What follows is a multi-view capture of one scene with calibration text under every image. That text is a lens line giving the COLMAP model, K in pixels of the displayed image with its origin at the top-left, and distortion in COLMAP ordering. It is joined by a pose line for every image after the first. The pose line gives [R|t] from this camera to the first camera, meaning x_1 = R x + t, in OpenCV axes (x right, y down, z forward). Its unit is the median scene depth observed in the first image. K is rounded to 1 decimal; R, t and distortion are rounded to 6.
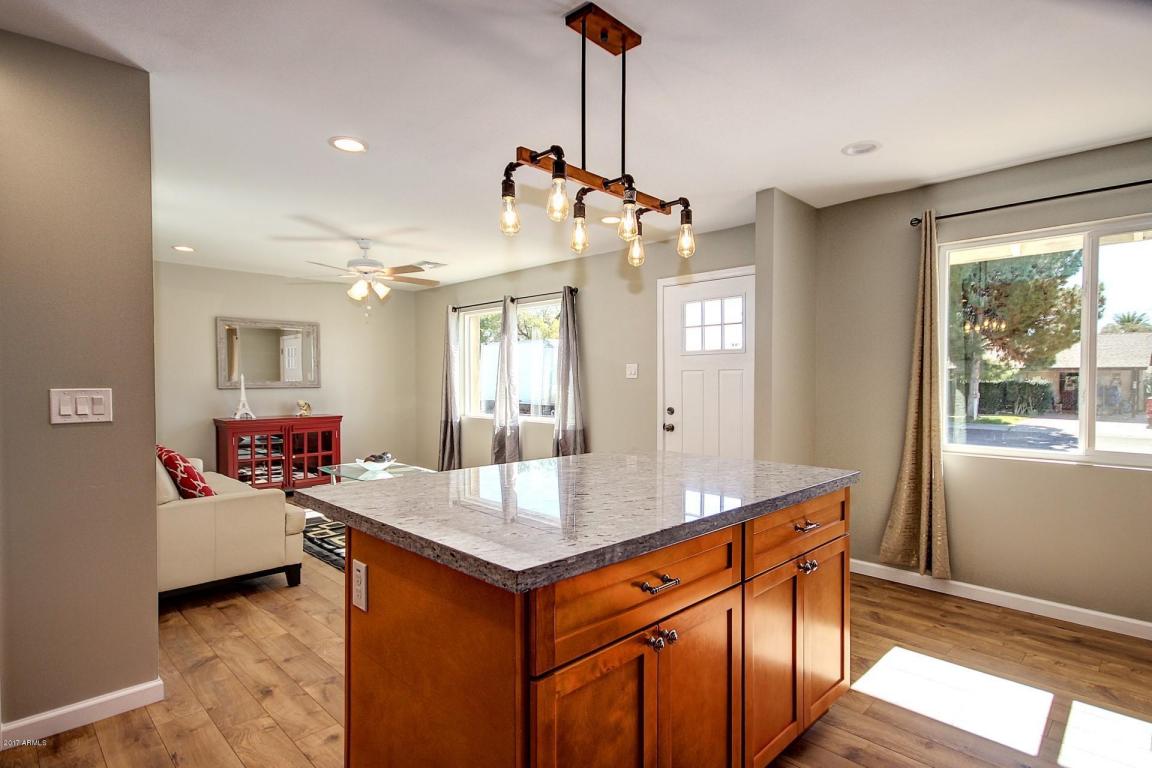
lens RADIAL K [[594.9, 0, 585.1], [0, 594.9, 389.7], [0, 0, 1]] dist [0.008105, -0.000467]
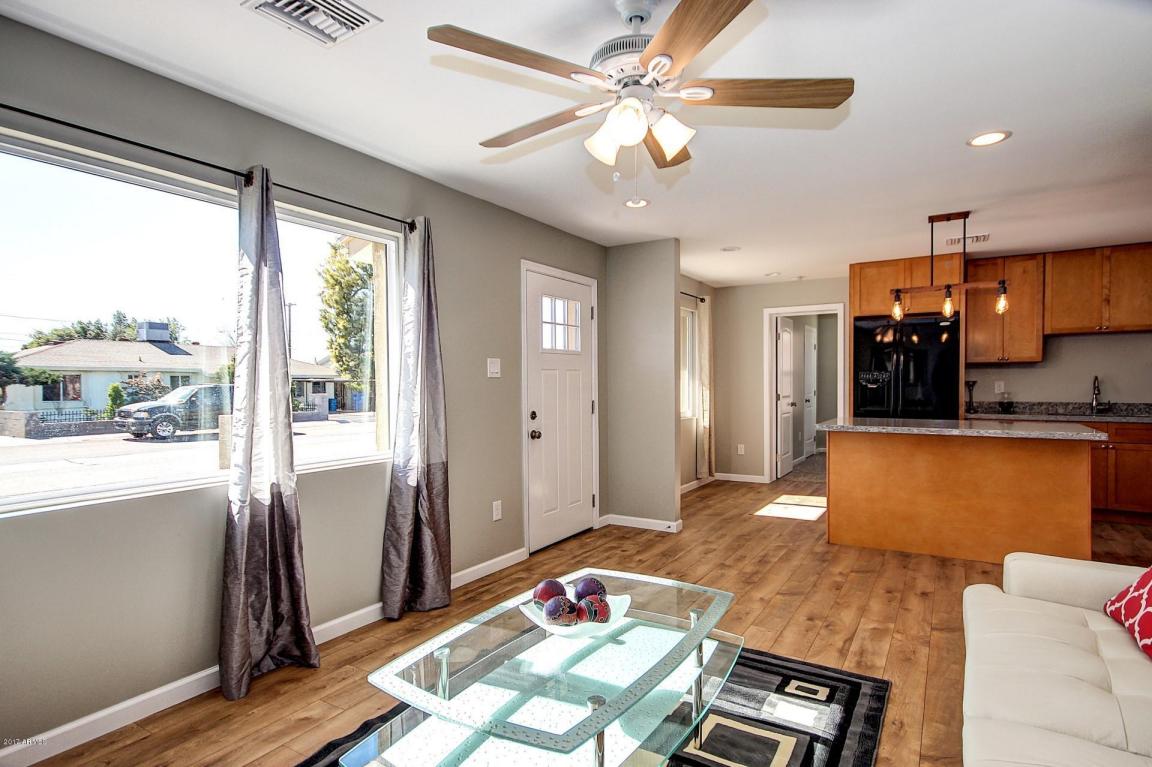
lens RADIAL K [[594.9, 0, 585.1], [0, 594.9, 389.2], [0, 0, 1]] dist [0.008105, -0.000467]
pose [[-0.231735, -0.010031, 0.972727, -1.206399], [0.019203, 0.999705, 0.014884, -0.024090], [-0.972589, 0.022129, -0.231474, 1.894287]]
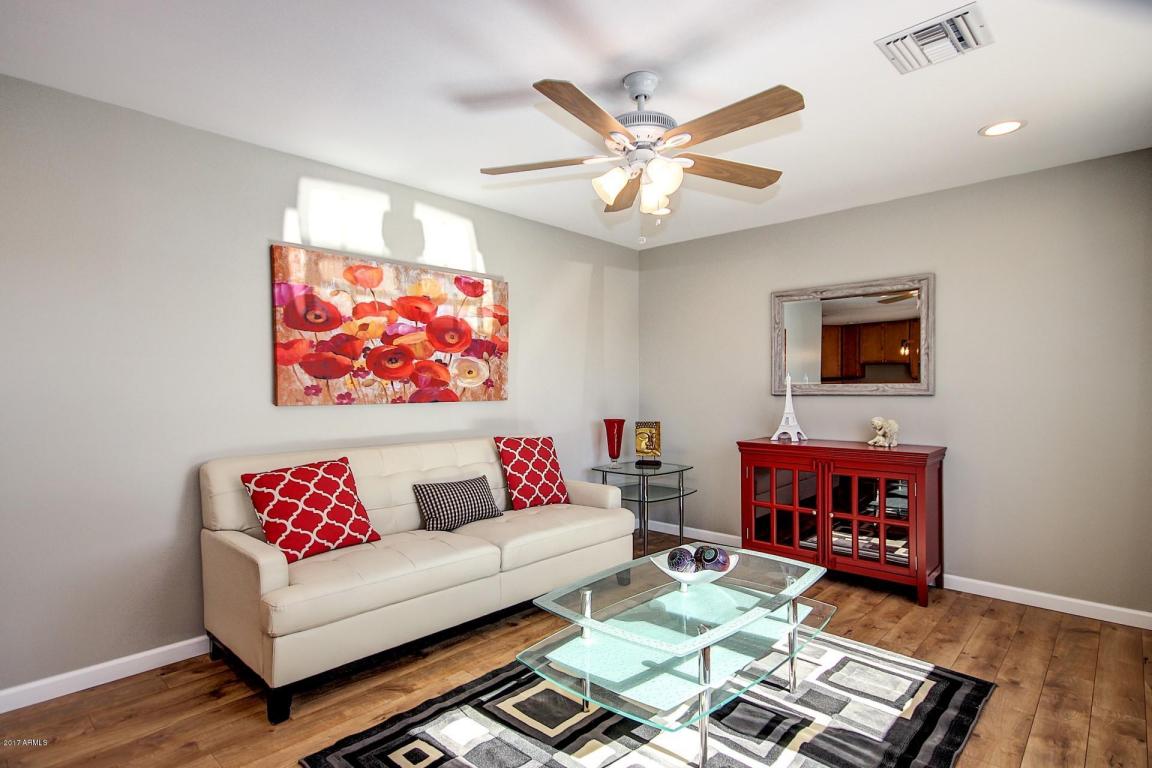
lens RADIAL K [[594.9, 0, 585.1], [0, 594.9, 389.7], [0, 0, 1]] dist [0.008105, -0.000467]
pose [[0.041634, 0.008706, -0.999095, 0.167775], [-0.011136, 0.999904, 0.008249, -0.024592], [0.999071, 0.010782, 0.041727, 1.589070]]
